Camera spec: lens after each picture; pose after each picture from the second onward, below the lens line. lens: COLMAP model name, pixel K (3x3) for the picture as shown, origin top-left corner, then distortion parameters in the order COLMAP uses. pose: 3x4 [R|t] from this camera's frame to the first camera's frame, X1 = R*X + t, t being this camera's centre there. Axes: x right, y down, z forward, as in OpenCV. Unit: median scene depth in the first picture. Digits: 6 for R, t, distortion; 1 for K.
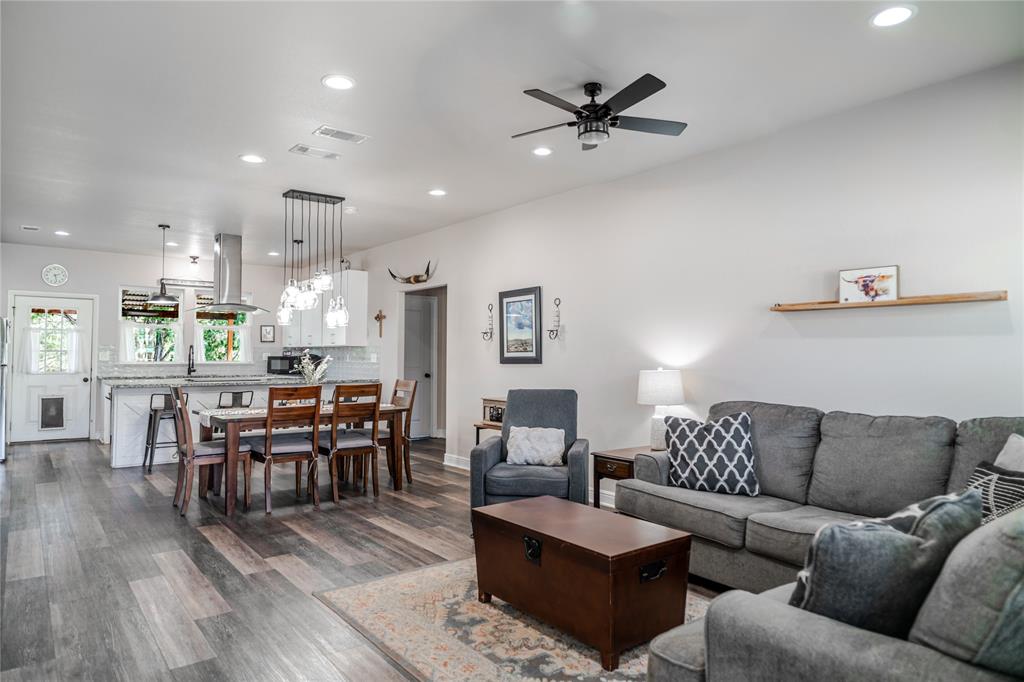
lens RADIAL K [[636.5, 0, 516.0], [0, 636.5, 333.4], [0, 0, 1]] dist [0.002427, 0.002053]
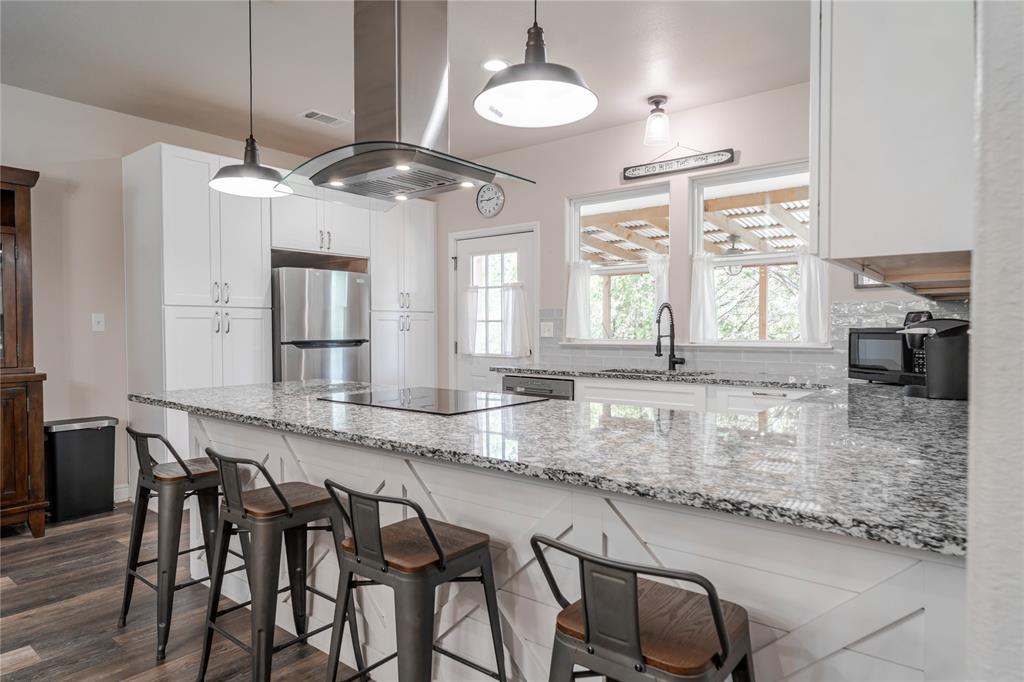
lens RADIAL K [[624.1, 0, 500.7], [0, 624.1, 340.9], [0, 0, 1]] dist [-0.004474, 0.002119]
pose [[0.209353, 0.015150, -0.977723, -0.118917], [0.035999, 0.999083, 0.023189, 0.031762], [0.977177, -0.040051, 0.208616, 0.850177]]
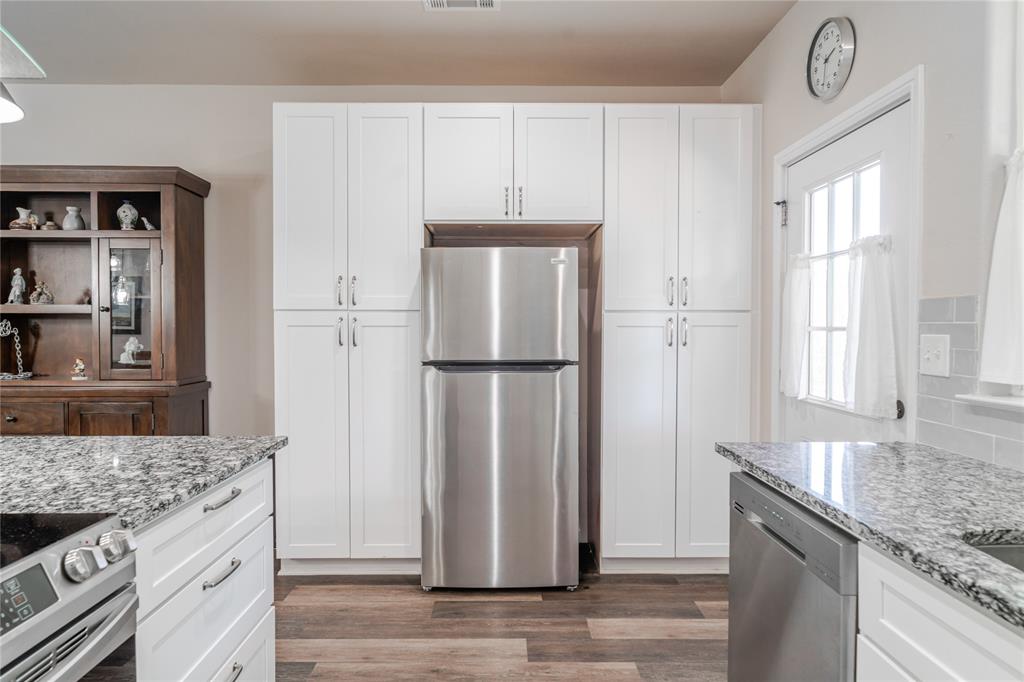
lens RADIAL K [[624.1, 0, 500.7], [0, 624.1, 340.9], [0, 0, 1]] dist [-0.004474, 0.002119]
pose [[-0.619619, 0.010996, -0.784826, -0.404636], [0.022050, 0.999751, -0.003401, 0.029304], [0.784593, -0.019413, -0.619707, 1.020273]]
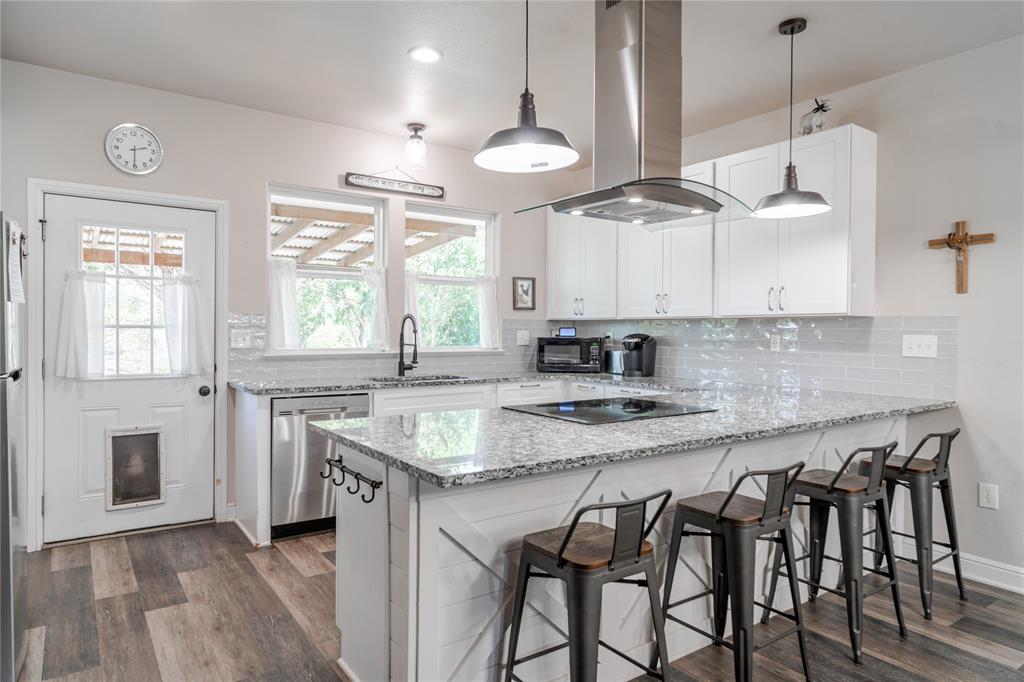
lens RADIAL K [[636.5, 0, 516.0], [0, 636.5, 333.4], [0, 0, 1]] dist [0.002427, 0.002053]
pose [[0.998985, 0.003453, -0.044909, -0.434565], [-0.001589, 0.999139, 0.041466, 0.013217], [0.045013, -0.041353, 0.998130, 0.562613]]
